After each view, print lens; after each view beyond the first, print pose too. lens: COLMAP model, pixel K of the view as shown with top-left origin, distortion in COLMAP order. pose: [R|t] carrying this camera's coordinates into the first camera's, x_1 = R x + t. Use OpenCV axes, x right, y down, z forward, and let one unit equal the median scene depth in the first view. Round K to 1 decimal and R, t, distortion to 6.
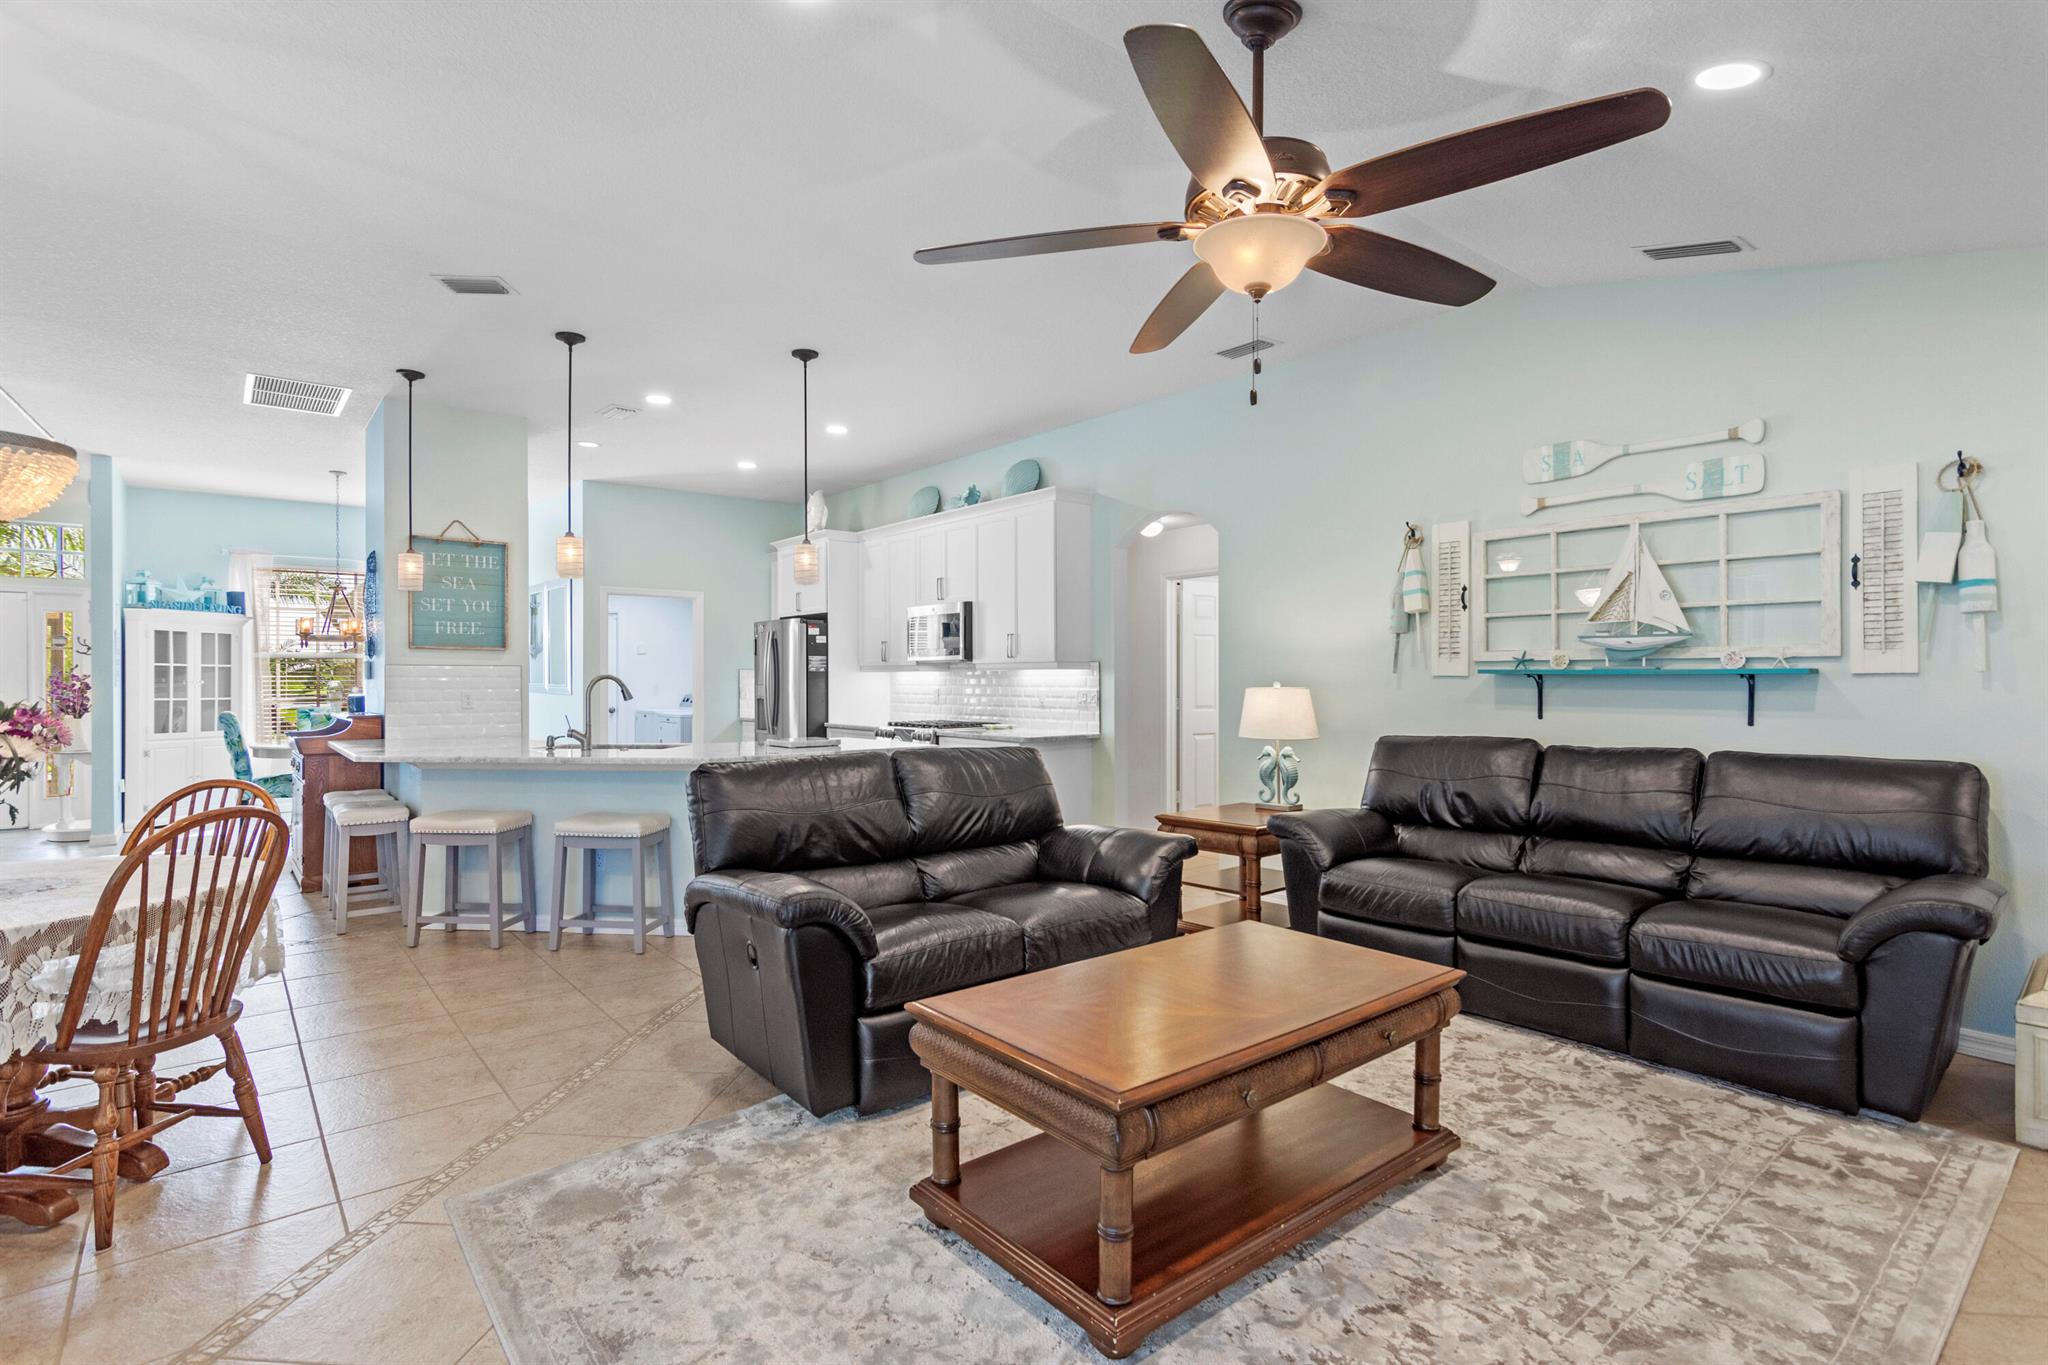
lens RADIAL K [[985.4, 0, 1024.0], [0, 985.4, 682.5], [0, 0, 1]] dist [0.003301, 0.000608]
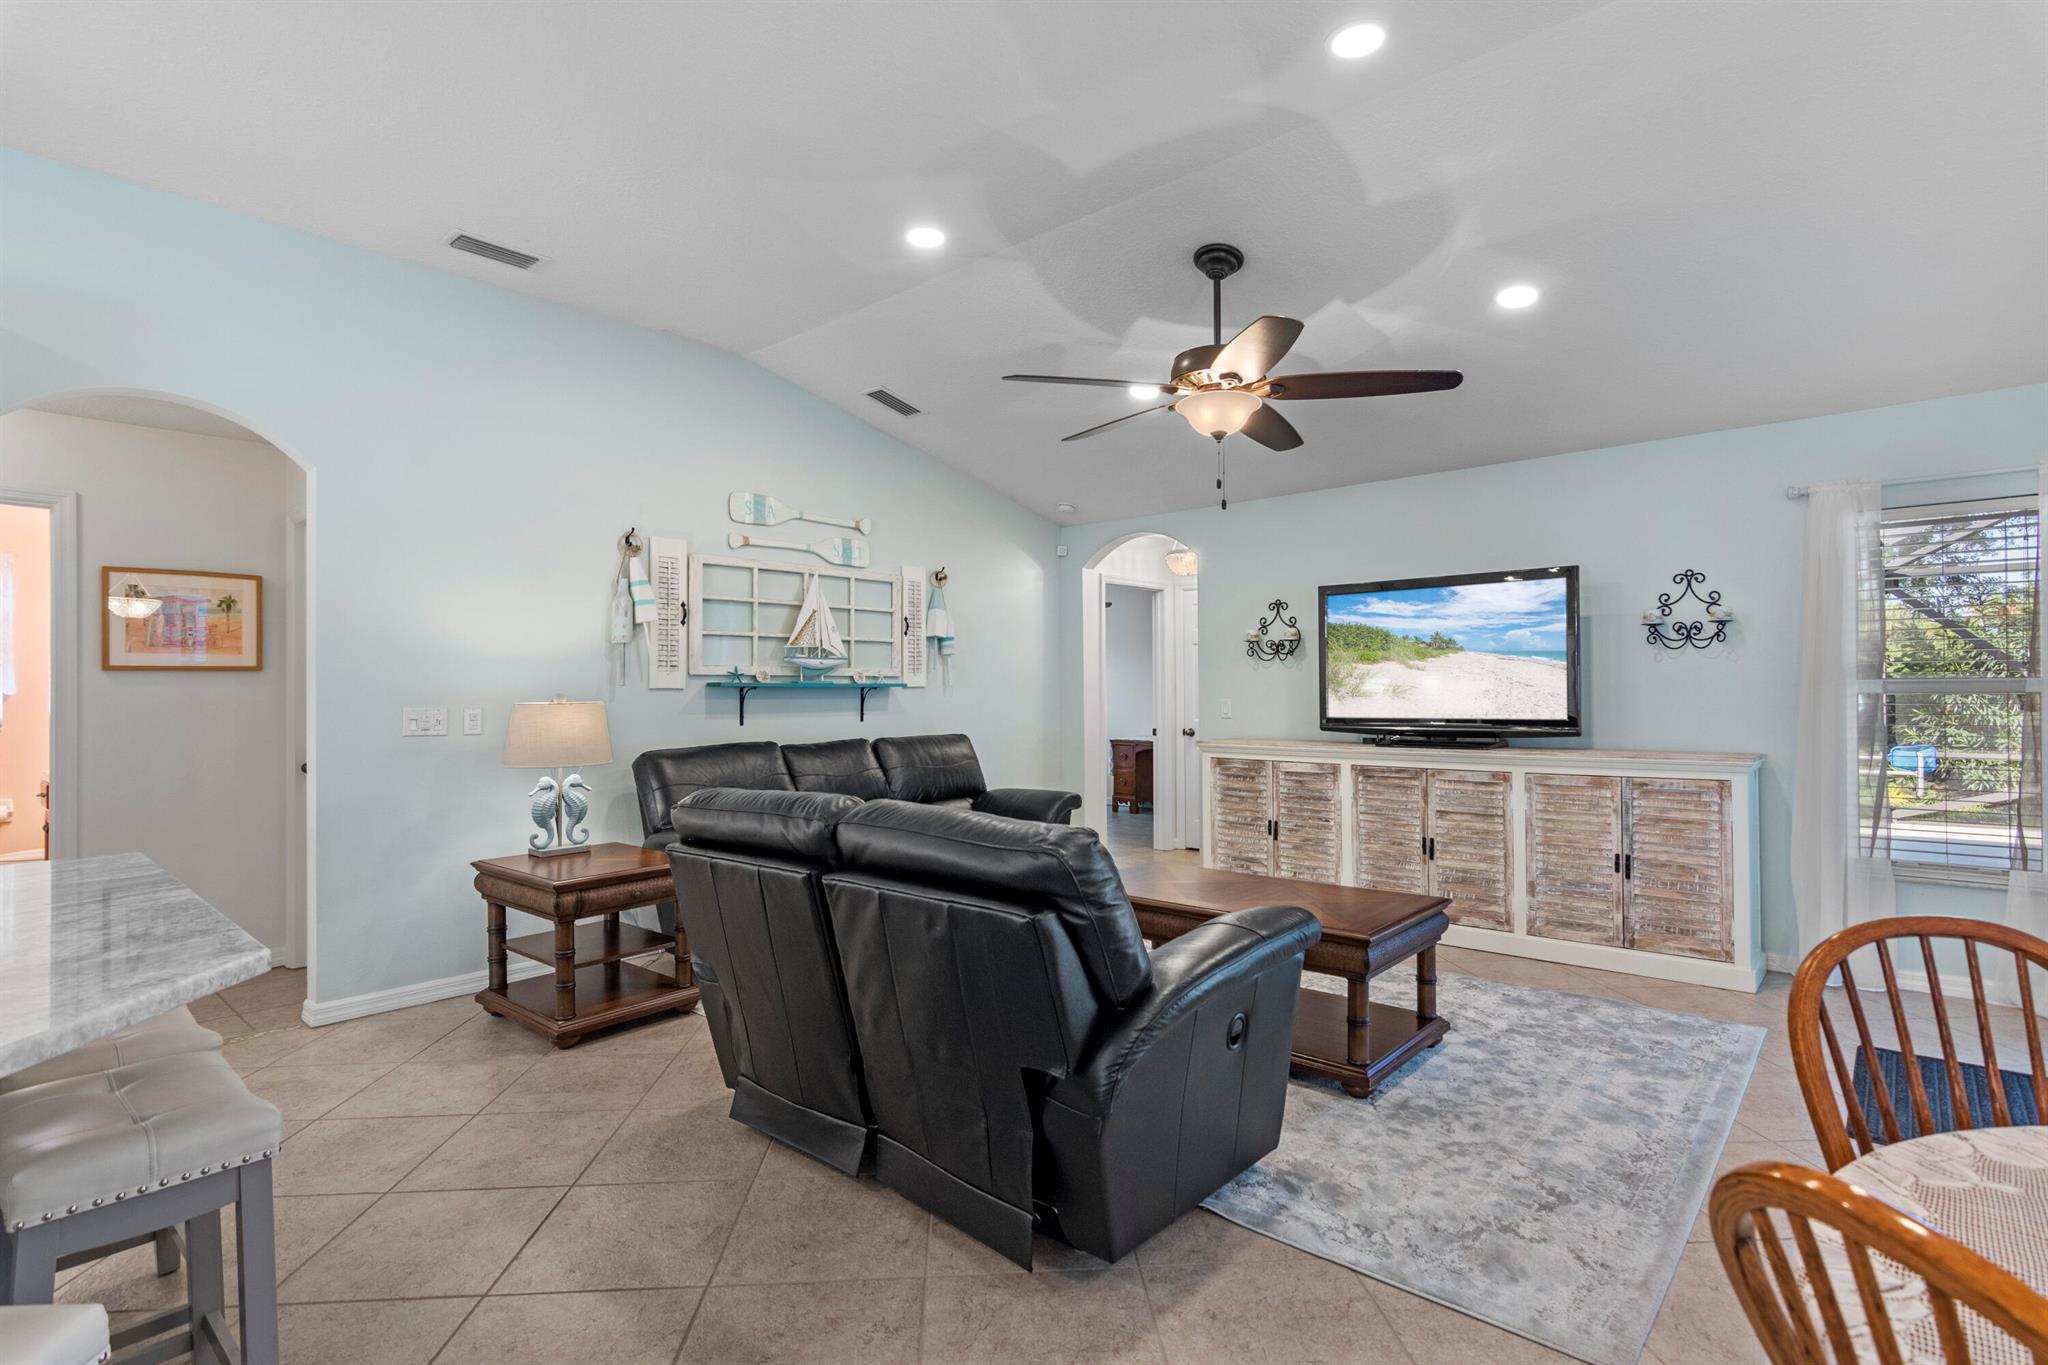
lens RADIAL K [[990.9, 0, 1035.4], [0, 990.9, 677.2], [0, 0, 1]] dist [0.001476, 0.000112]
pose [[-0.164029, 0.015214, 0.986338, -0.490577], [0.011148, 0.999846, -0.013568, 0.000108], [-0.986392, 0.008770, -0.164174, 0.606831]]
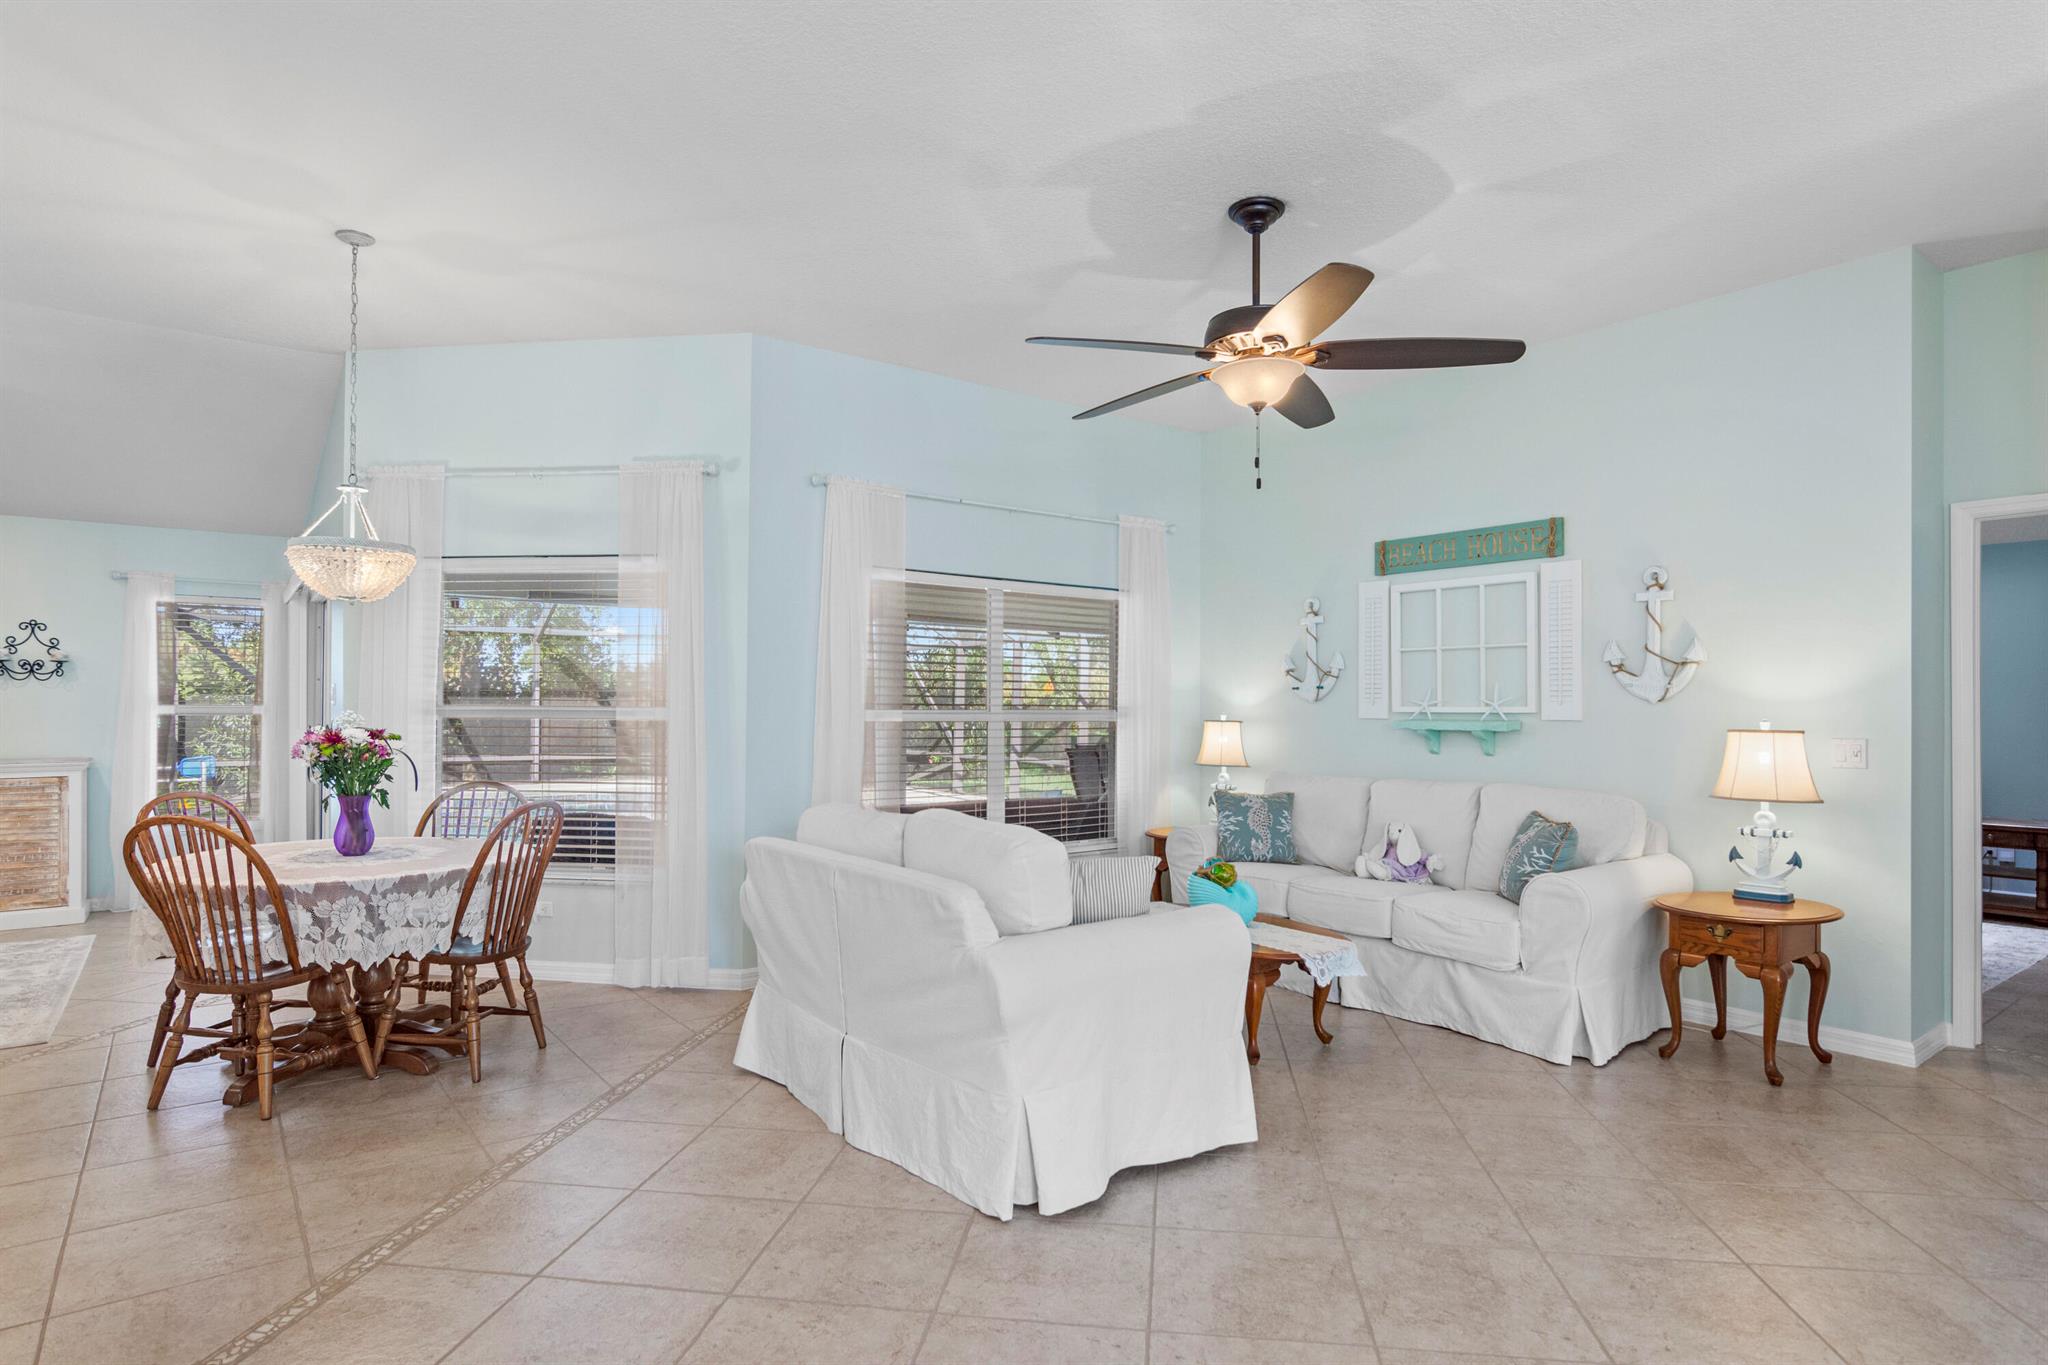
lens RADIAL K [[1090.4, 0, 1030.1], [0, 1090.4, 708.5], [0, 0, 1]] dist [-0.002325, -0.000939]
pose [[-0.999395, -0.002589, 0.034672, -0.855828], [-0.002390, 0.999980, 0.005793, -0.006660], [-0.034686, 0.005706, -0.999382, 1.035880]]
